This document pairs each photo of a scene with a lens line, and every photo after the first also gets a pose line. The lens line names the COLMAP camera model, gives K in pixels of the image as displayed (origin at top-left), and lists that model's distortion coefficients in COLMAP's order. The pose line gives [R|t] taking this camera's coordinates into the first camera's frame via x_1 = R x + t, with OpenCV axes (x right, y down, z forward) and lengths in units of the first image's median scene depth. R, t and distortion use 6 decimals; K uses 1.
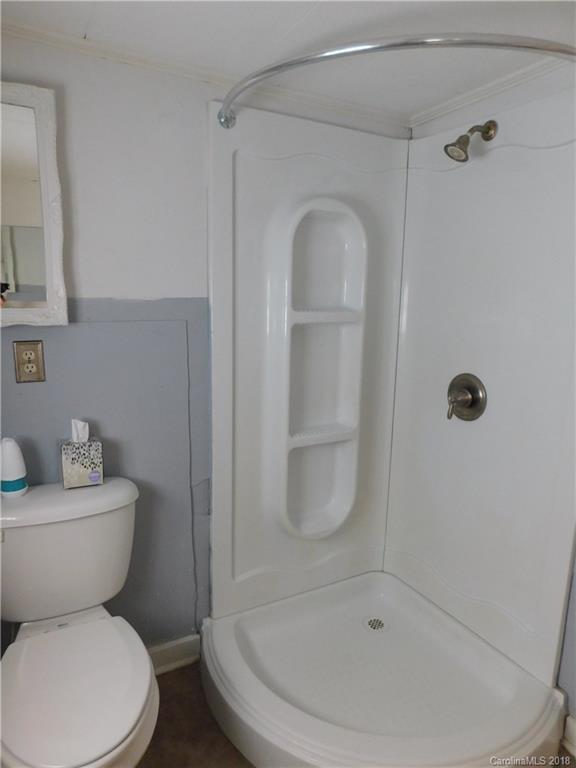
lens RADIAL K [[512.9, 0, 288.0], [0, 512.9, 384.0], [0, 0, 1]] dist [-0.054554, 0.047445]
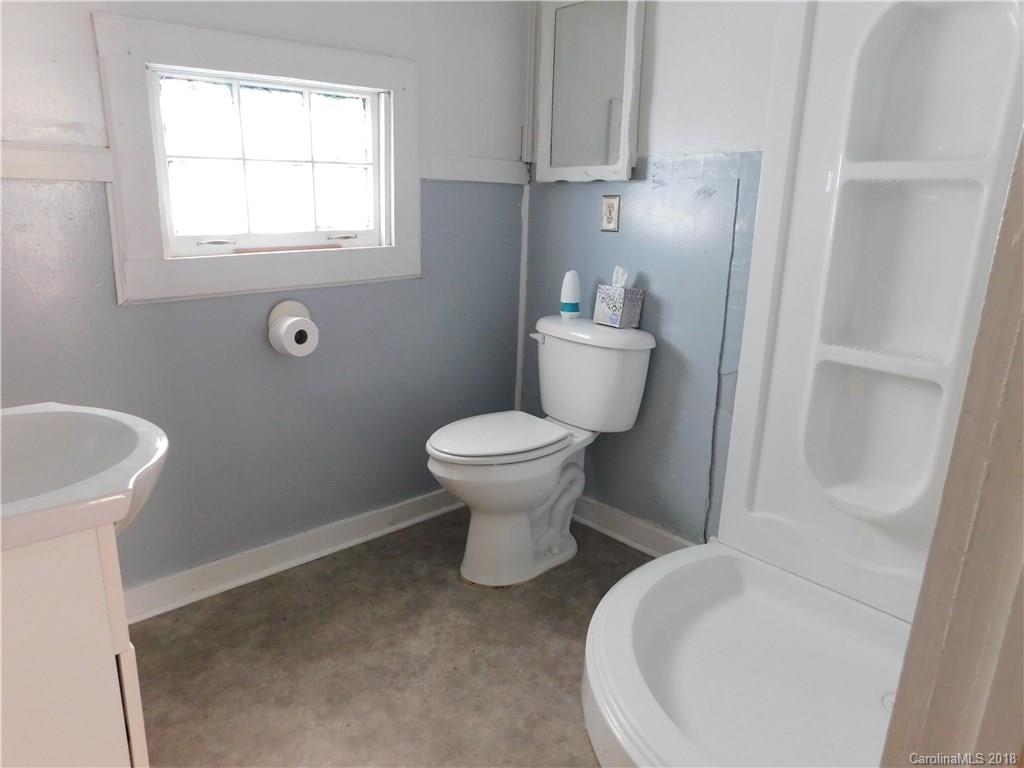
lens RADIAL K [[683.9, 0, 512.0], [0, 683.9, 384.0], [0, 0, 1]] dist [-0.054554, 0.047445]
pose [[0.180526, 0.222921, -0.957975, 0.928644], [-0.196240, 0.962558, 0.187007, 0.074000], [0.963795, 0.154233, 0.217513, 0.425986]]
